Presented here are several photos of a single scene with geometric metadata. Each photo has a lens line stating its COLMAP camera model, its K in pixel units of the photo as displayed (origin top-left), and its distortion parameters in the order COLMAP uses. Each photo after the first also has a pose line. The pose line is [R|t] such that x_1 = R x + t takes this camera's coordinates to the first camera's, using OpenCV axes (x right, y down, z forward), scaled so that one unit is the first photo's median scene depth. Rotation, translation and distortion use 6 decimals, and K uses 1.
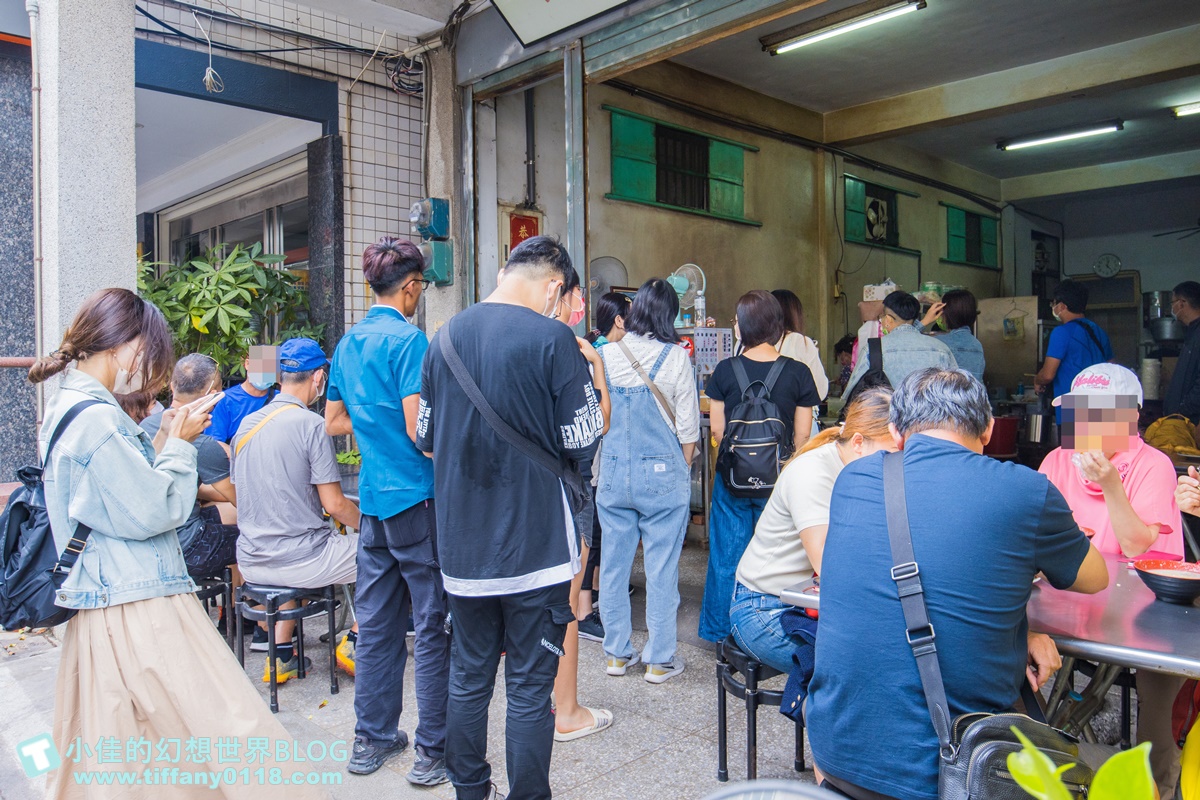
lens RADIAL K [[878.2, 0, 600.0], [0, 878.2, 400.0], [0, 0, 1]] dist [-0.045739, 0.002083]
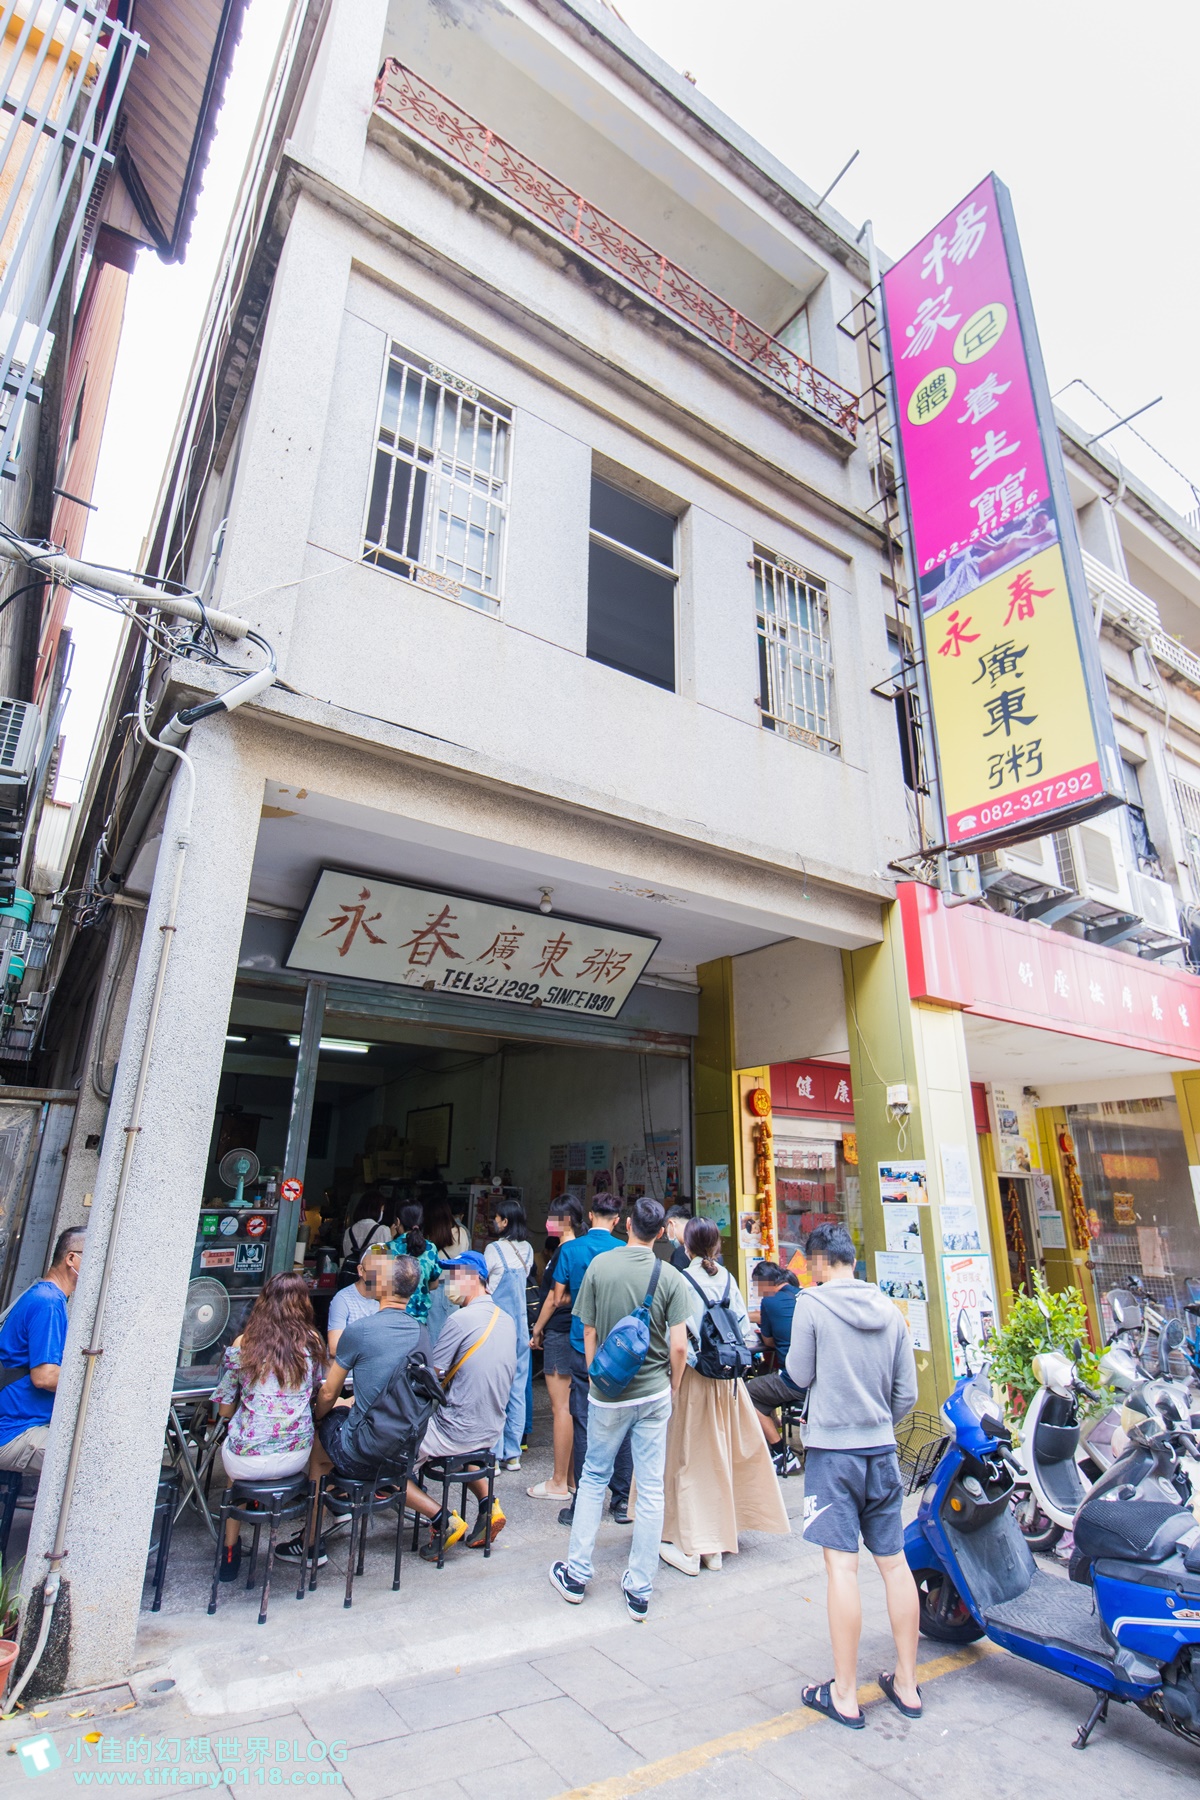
lens RADIAL K [[899.0, 0, 600.0], [0, 899.0, 900.0], [0, 0, 1]] dist [-0.016921, 0.000063]
pose [[0.186864, 0.333420, 0.924074, -0.979173], [0.007069, 0.940162, -0.340654, -0.052557], [-0.982360, 0.070188, 0.173325, 0.280919]]
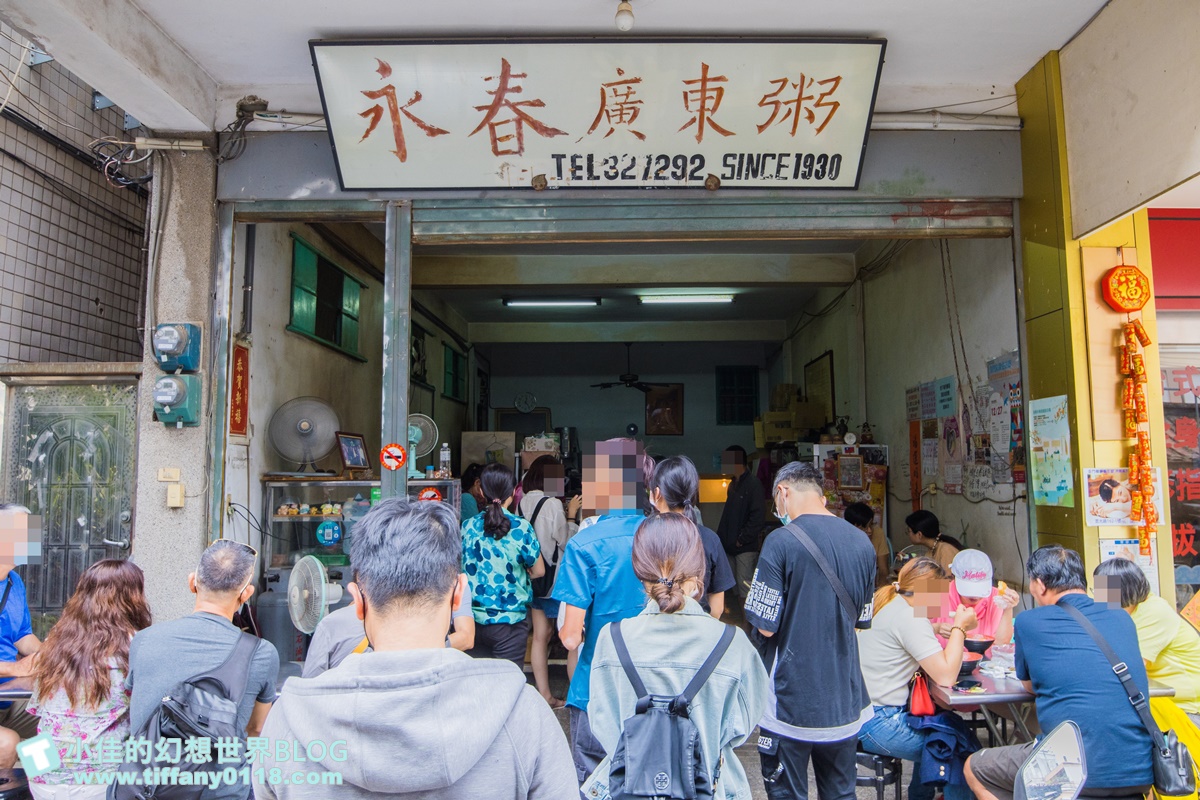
lens RADIAL K [[952.8, 0, 603.7], [0, 952.8, 376.5], [0, 0, 1]] dist [-0.040152, 0.011283]
pose [[0.699836, 0.079237, 0.709895, -0.504552], [0.016889, 0.991715, -0.127343, -0.050725], [-0.714104, 0.101108, 0.692699, 0.071887]]
